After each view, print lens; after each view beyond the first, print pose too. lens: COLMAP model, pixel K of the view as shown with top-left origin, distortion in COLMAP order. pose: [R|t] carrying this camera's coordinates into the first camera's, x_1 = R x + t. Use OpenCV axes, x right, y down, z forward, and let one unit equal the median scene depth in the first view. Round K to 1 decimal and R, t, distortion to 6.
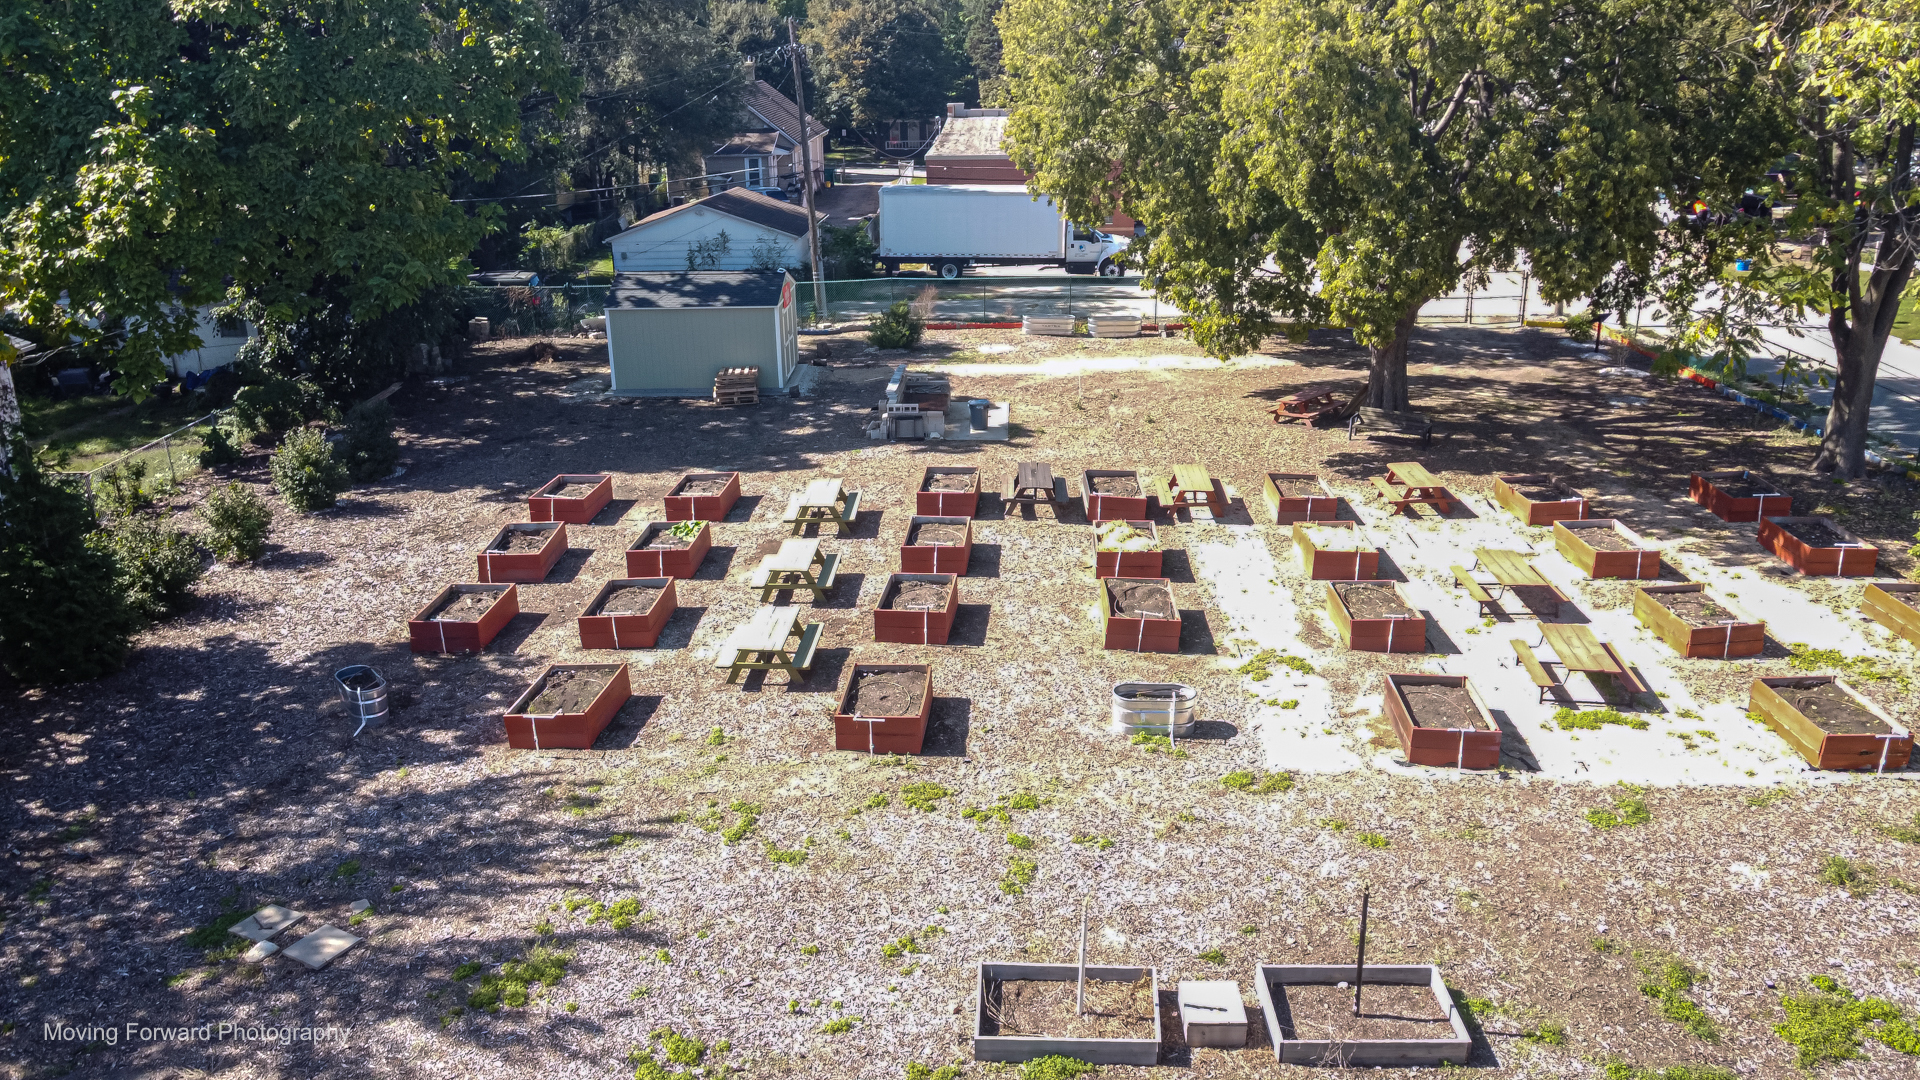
lens RADIAL K [[1466.7, 0, 960.0], [0, 1466.7, 540.0], [0, 0, 1]] dist [0.024150, 0.003537]
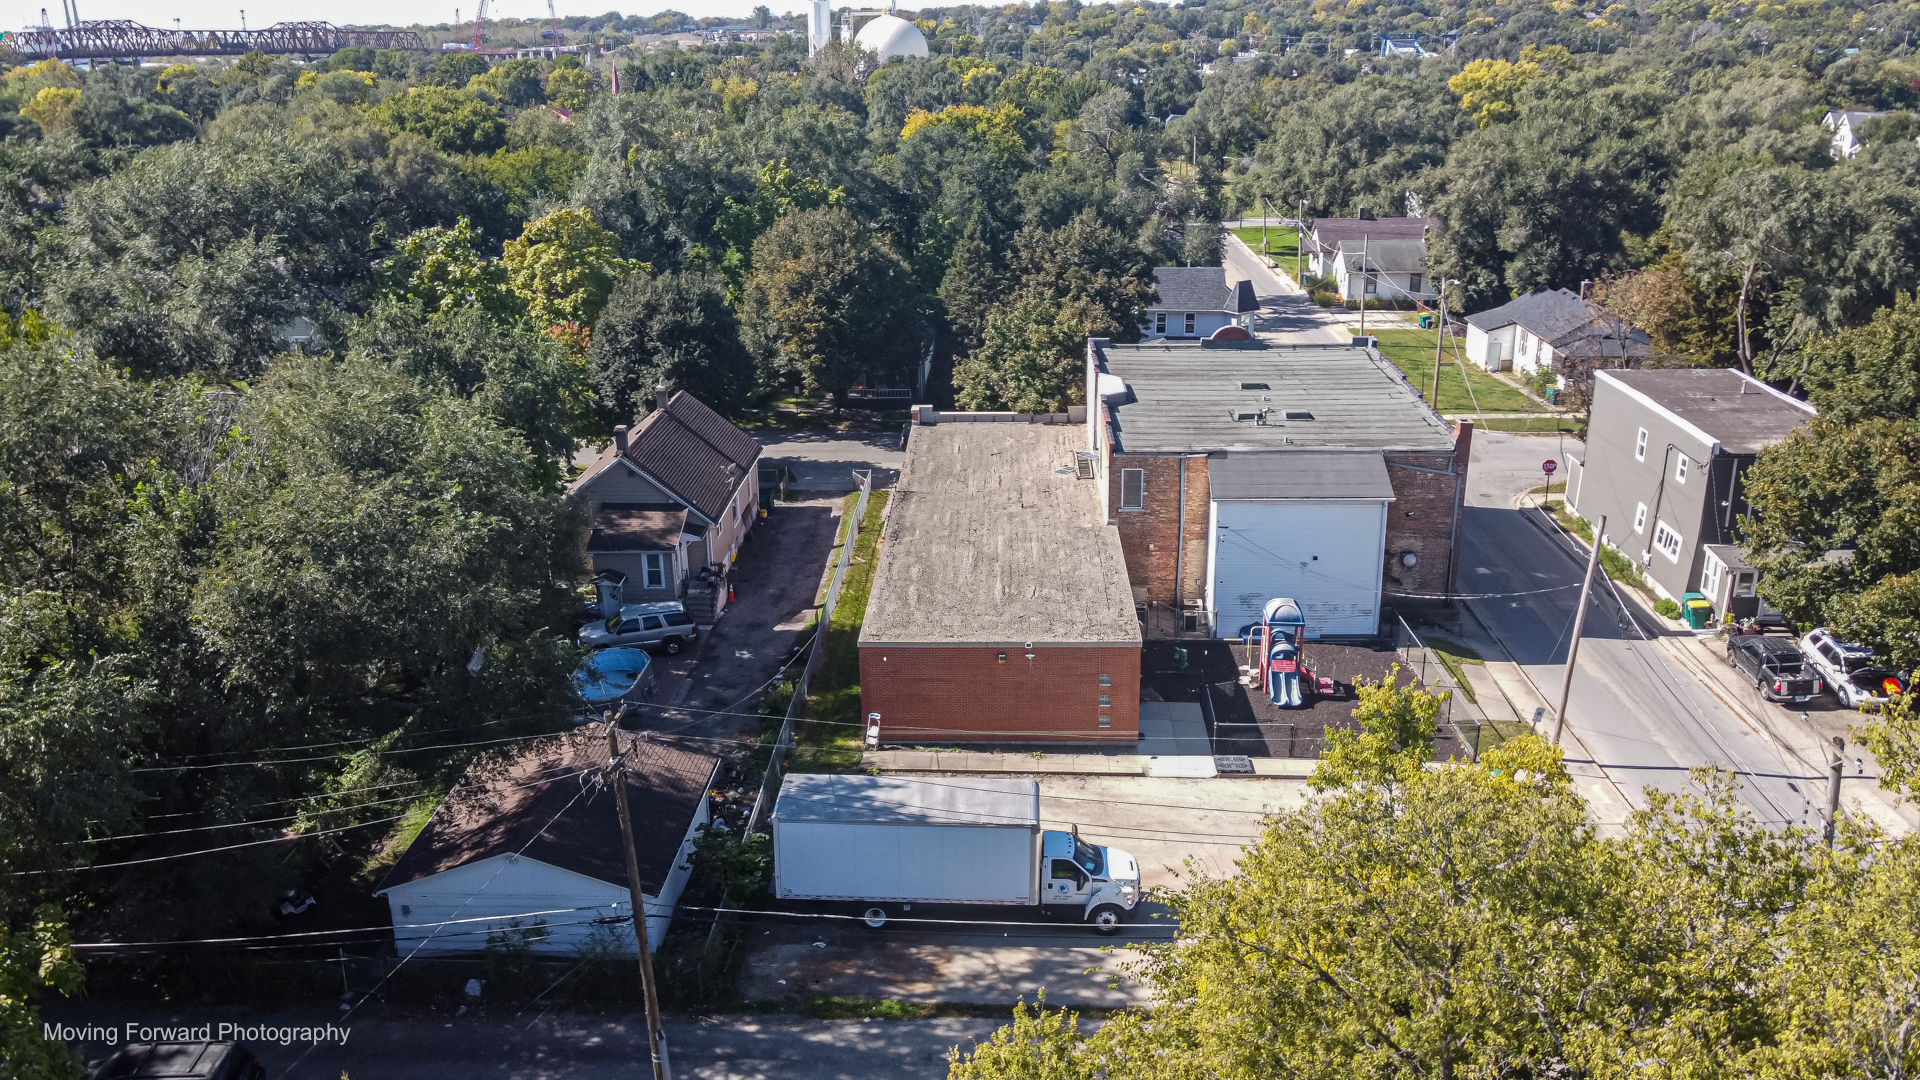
lens RADIAL K [[1470.5, 0, 960.0], [0, 1470.5, 540.0], [0, 0, 1]] dist [-0.009130, 0.060883]
pose [[0.999982, 0.005223, -0.002868, 0.065514], [-0.005238, 0.999973, -0.005170, -0.679392], [0.002840, 0.005185, 0.999983, 0.560944]]
